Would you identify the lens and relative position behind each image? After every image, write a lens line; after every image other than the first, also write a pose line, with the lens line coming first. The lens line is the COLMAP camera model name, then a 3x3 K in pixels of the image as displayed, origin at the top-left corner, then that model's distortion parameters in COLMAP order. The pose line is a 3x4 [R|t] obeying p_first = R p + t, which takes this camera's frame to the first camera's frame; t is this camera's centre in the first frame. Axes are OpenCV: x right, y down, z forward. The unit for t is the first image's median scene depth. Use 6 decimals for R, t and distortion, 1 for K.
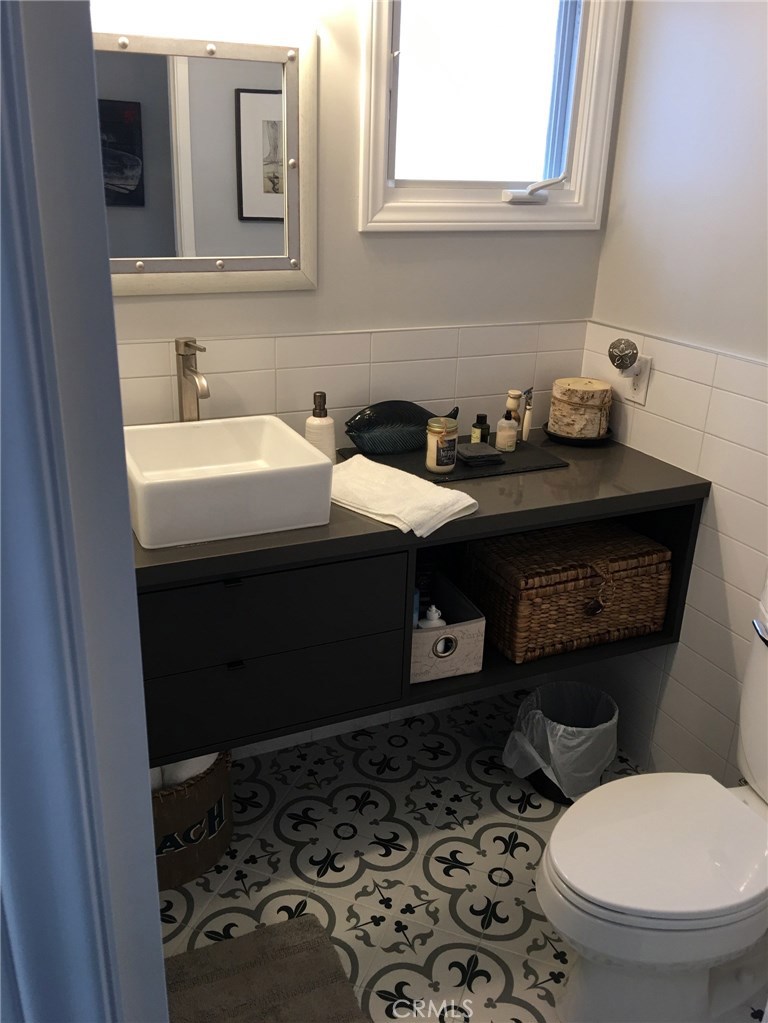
lens RADIAL K [[861.4, 0, 380.3], [0, 861.4, 512.9], [0, 0, 1]] dist [0.056301, -0.108771]
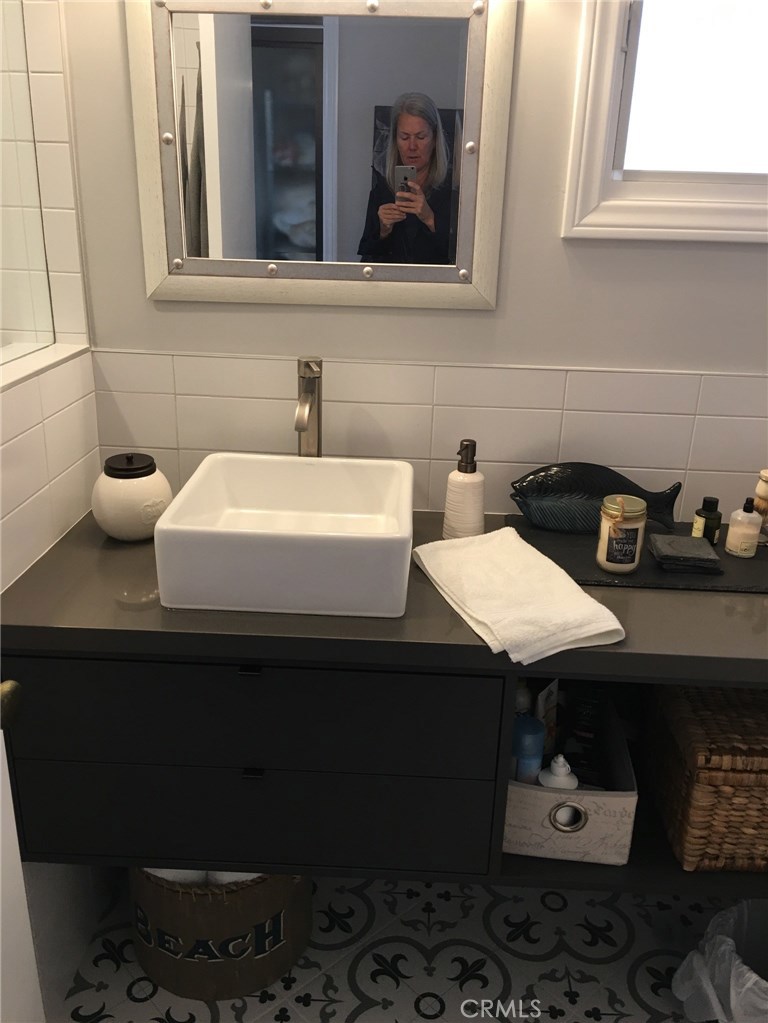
lens RADIAL K [[861.4, 0, 383.9], [0, 861.4, 504.1], [0, 0, 1]] dist [0.056301, -0.108771]
pose [[0.894316, 0.151117, -0.421145, 0.192397], [-0.168023, 0.985778, -0.003082, -0.067497], [0.414690, 0.073518, 0.906988, 0.267291]]
